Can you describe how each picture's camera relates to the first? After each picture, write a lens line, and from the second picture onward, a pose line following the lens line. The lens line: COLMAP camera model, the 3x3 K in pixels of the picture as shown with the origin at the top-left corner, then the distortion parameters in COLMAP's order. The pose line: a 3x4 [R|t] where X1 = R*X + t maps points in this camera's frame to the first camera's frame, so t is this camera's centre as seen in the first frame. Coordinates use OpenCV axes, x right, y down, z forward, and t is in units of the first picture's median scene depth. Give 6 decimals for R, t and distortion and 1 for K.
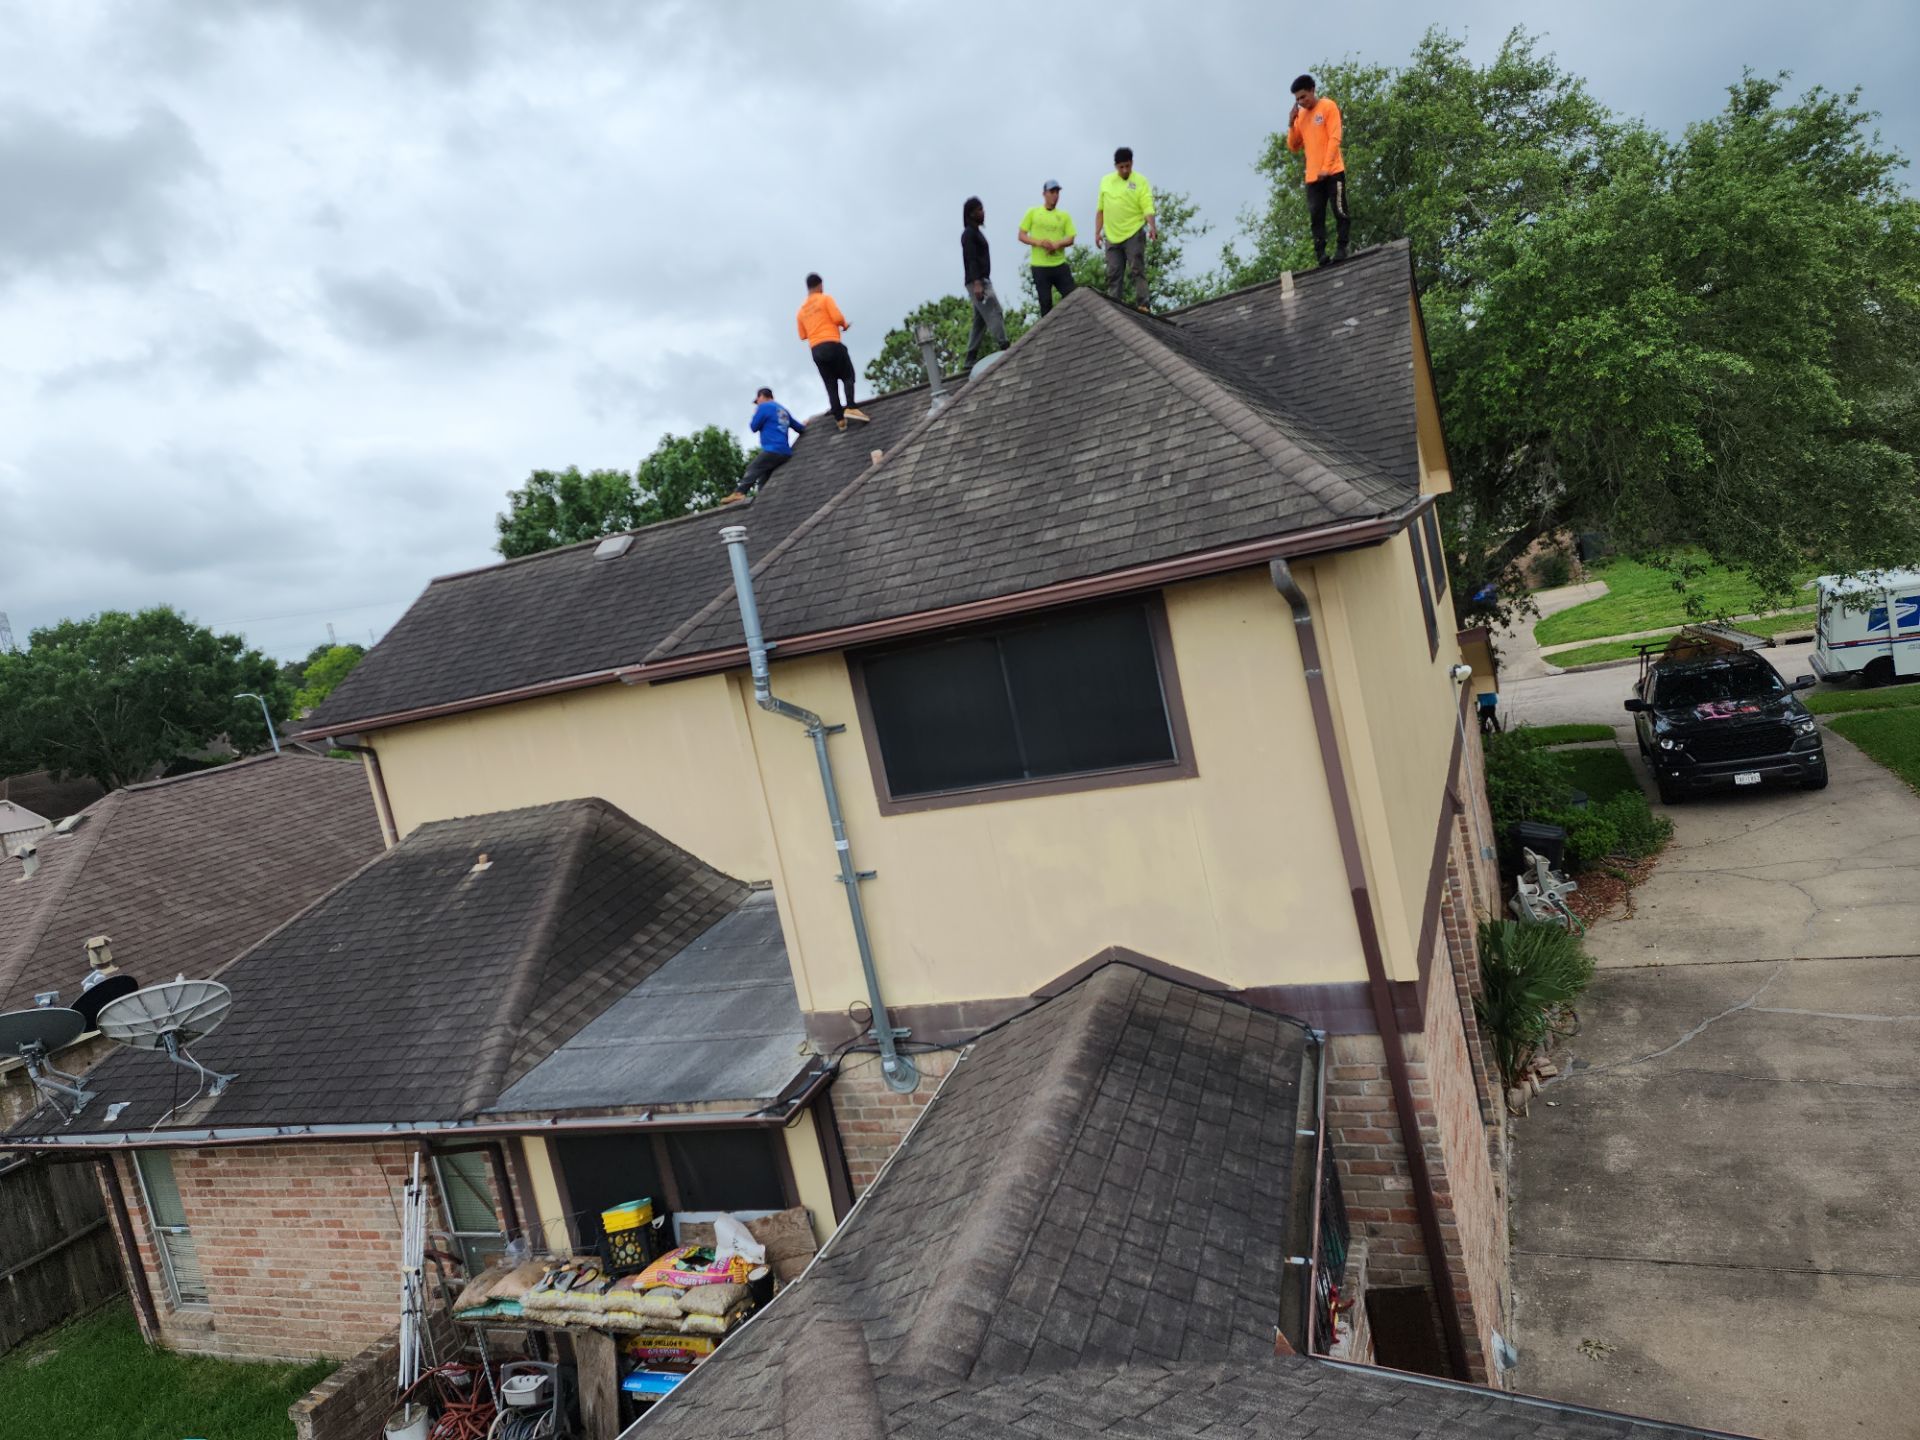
lens RADIAL K [[1268.1, 0, 916.2], [0, 1268.1, 665.8], [0, 0, 1]] dist [0.059228, -0.053949]
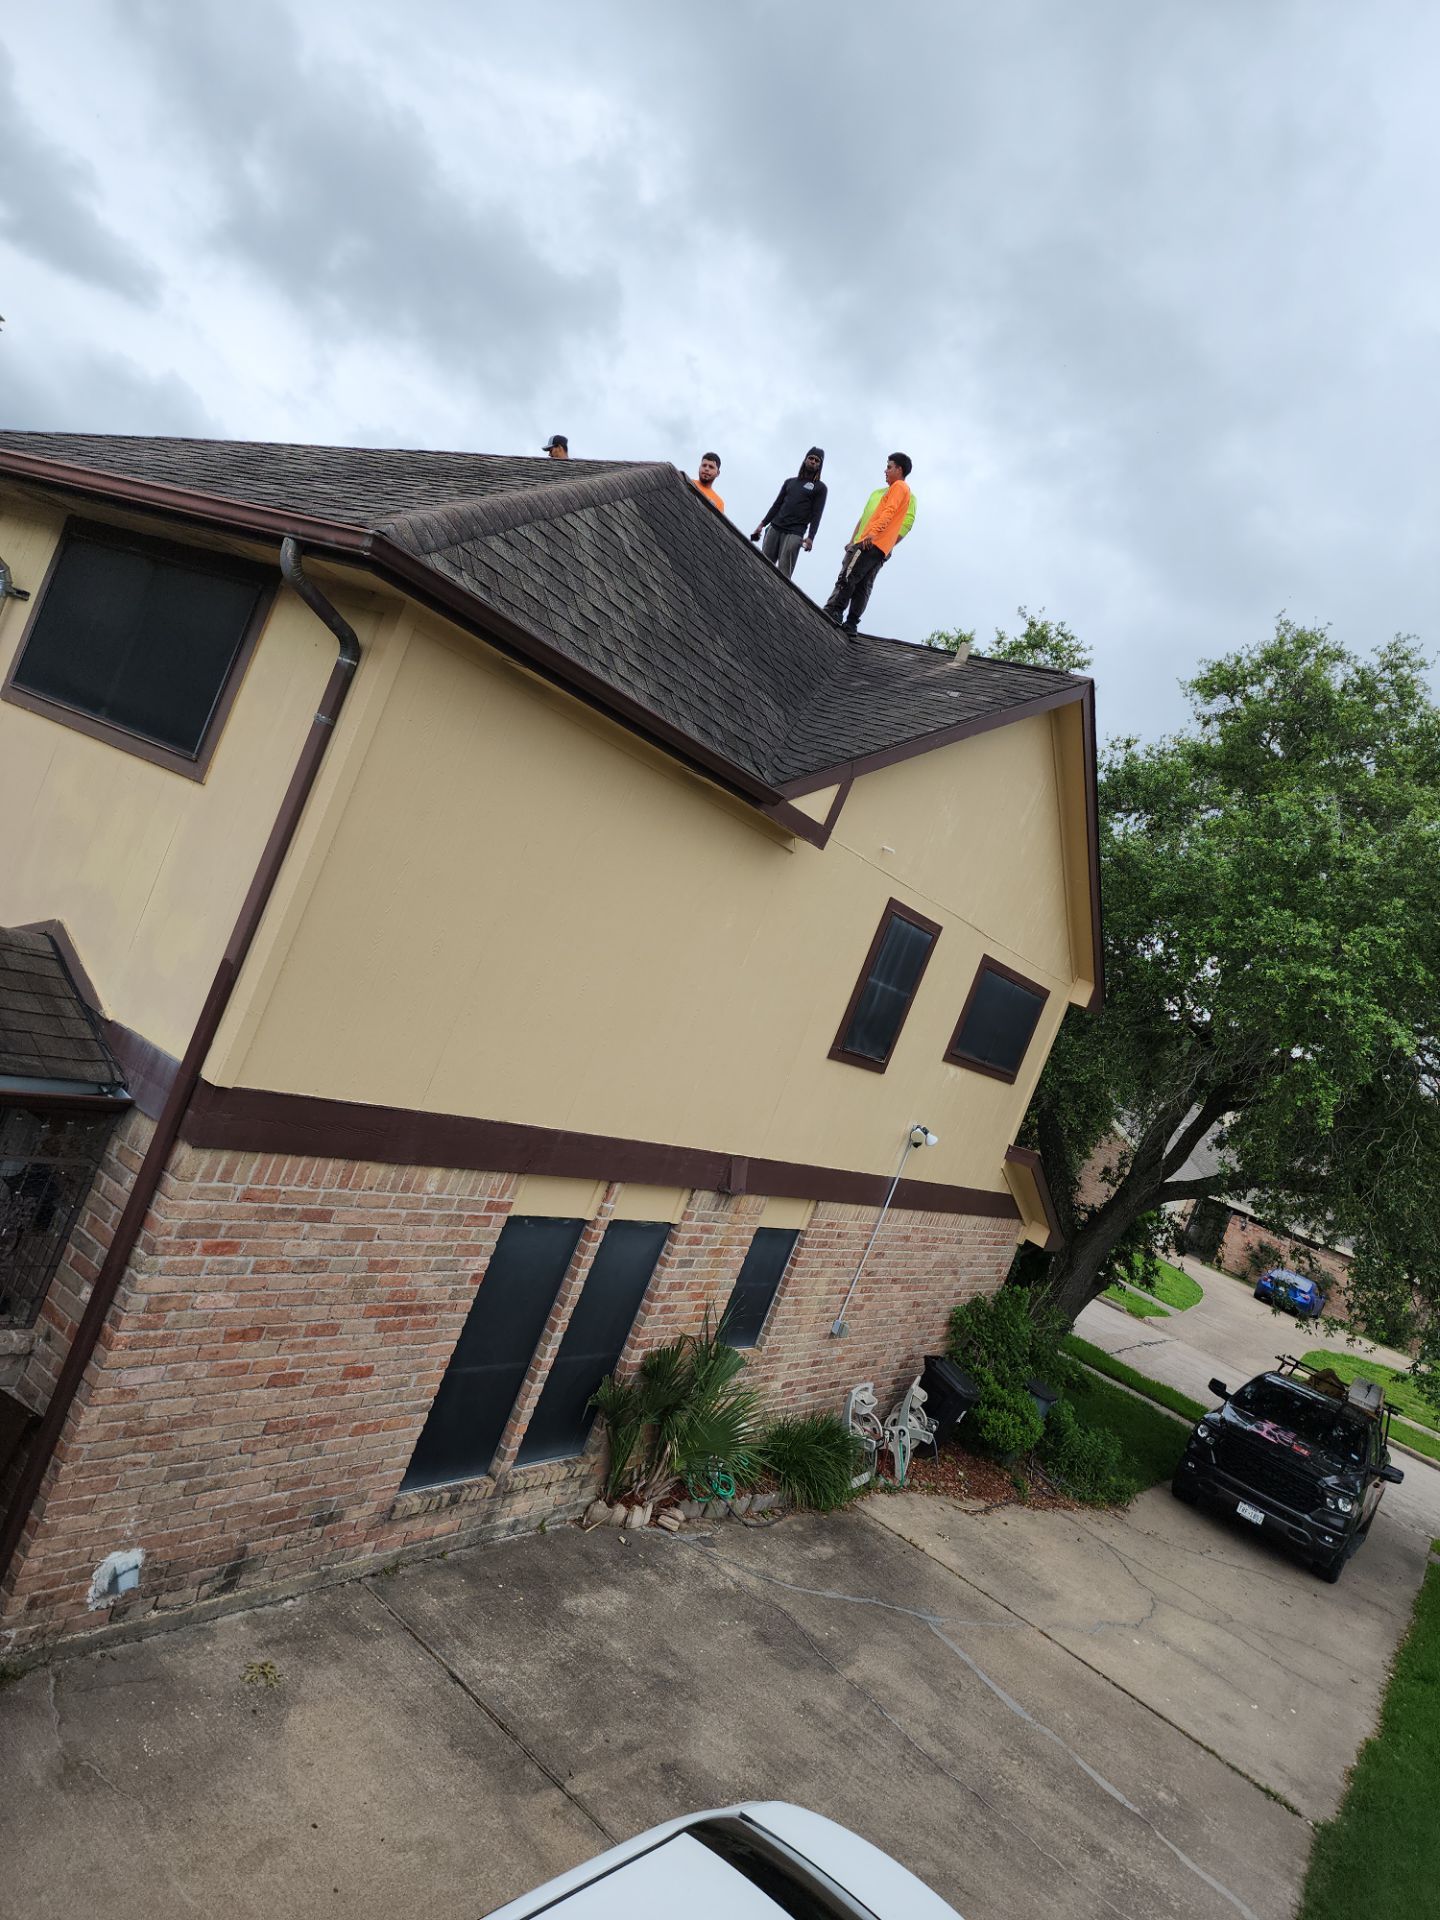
lens RADIAL K [[1279.6, 0, 748.3], [0, 1279.6, 948.8], [0, 0, 1]] dist [0.082660, -0.062741]
pose [[0.821927, 0.553393, -0.134878, 0.693279], [-0.562906, 0.825353, -0.043916, 0.008110], [0.087020, 0.112020, 0.989888, 0.155493]]
